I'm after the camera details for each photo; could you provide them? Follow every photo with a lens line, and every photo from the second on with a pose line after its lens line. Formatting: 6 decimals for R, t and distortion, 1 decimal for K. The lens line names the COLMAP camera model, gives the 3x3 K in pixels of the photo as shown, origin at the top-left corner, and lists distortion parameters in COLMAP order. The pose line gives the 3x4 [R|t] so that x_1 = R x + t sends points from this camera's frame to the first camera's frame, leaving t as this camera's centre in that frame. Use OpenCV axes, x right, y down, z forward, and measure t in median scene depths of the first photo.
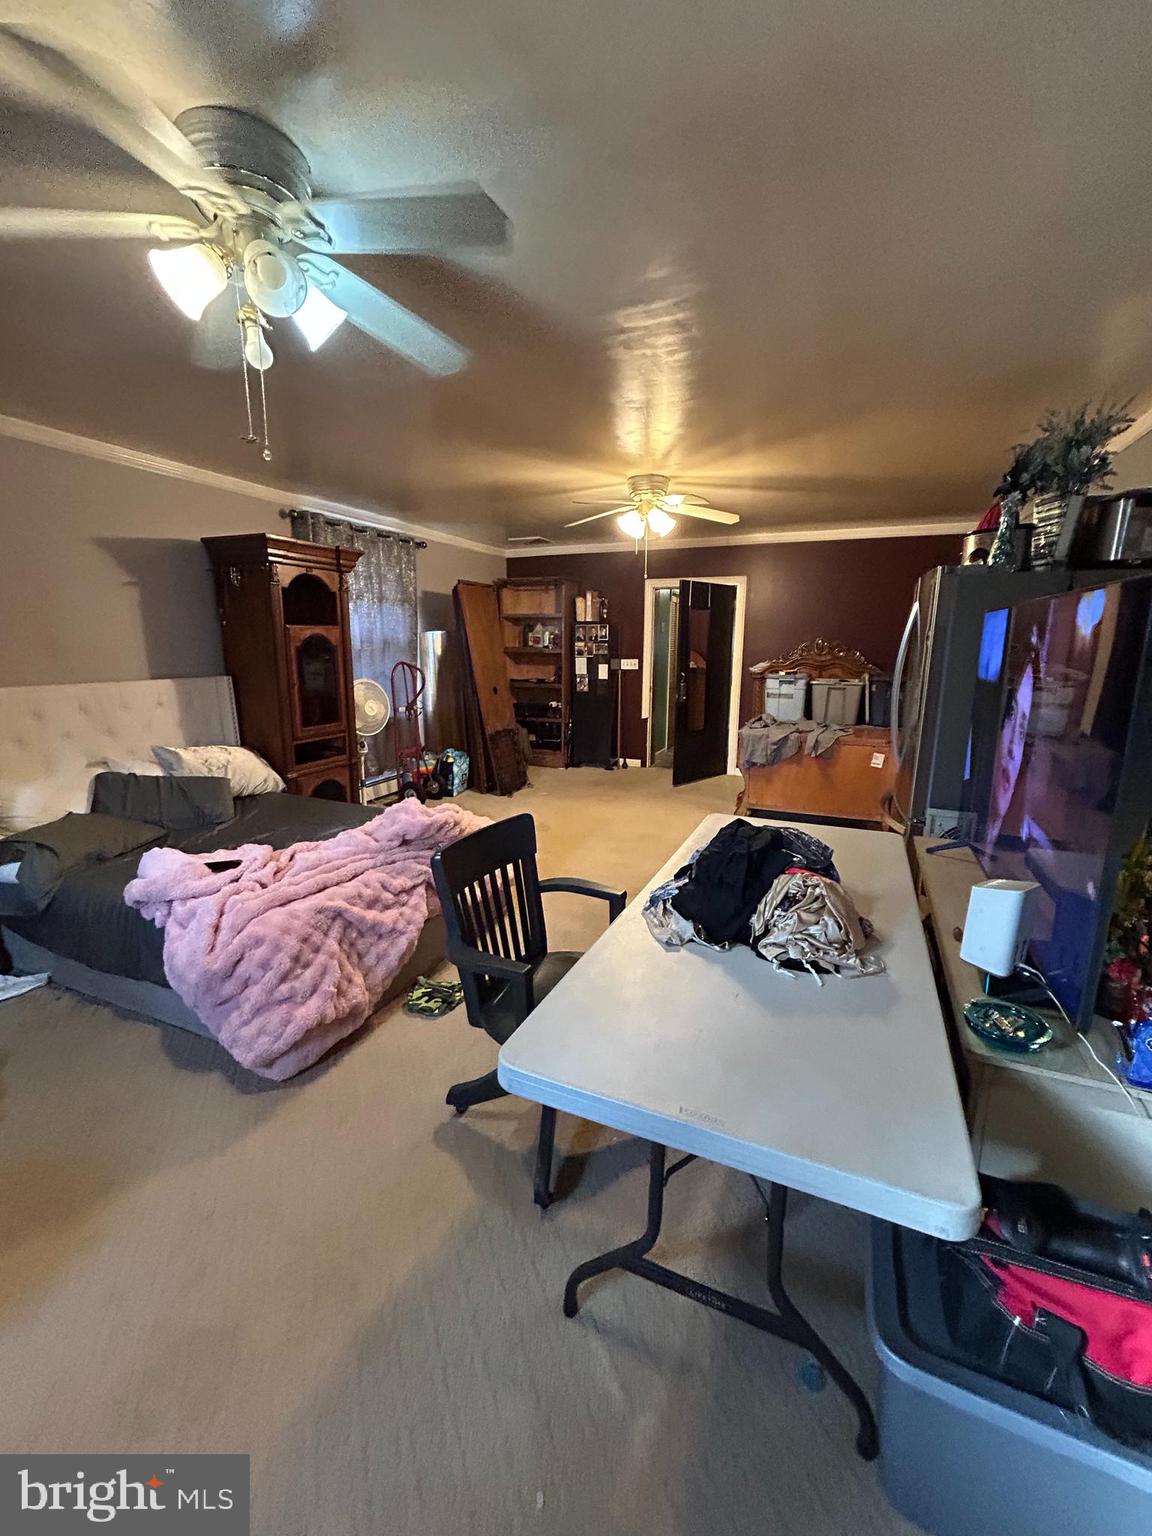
lens RADIAL K [[628.8, 0, 576.6], [0, 628.8, 766.9], [0, 0, 1]] dist [0.002737, 0.000824]
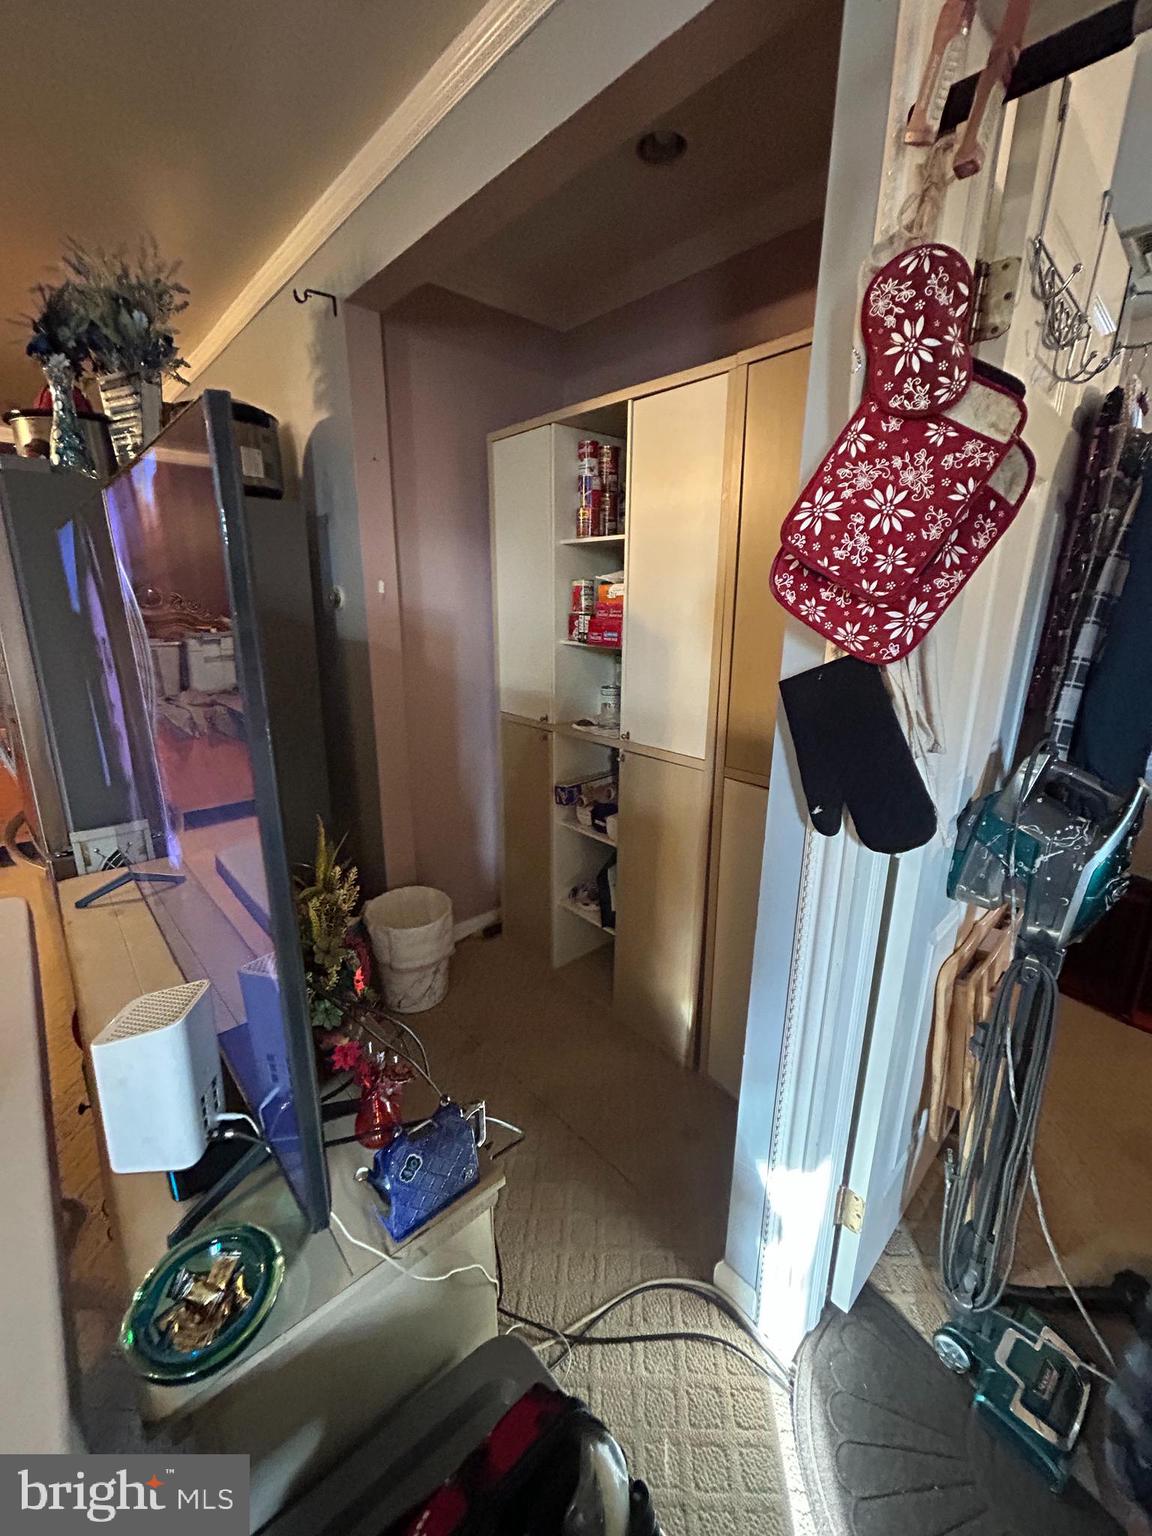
lens RADIAL K [[628.8, 0, 575.2], [0, 628.8, 765.3], [0, 0, 1]] dist [0.002737, 0.000824]
pose [[0.423136, -0.239820, 0.873752, 0.231684], [0.171969, 0.968064, 0.182425, -0.036603], [-0.889597, 0.073067, 0.450864, 0.231183]]
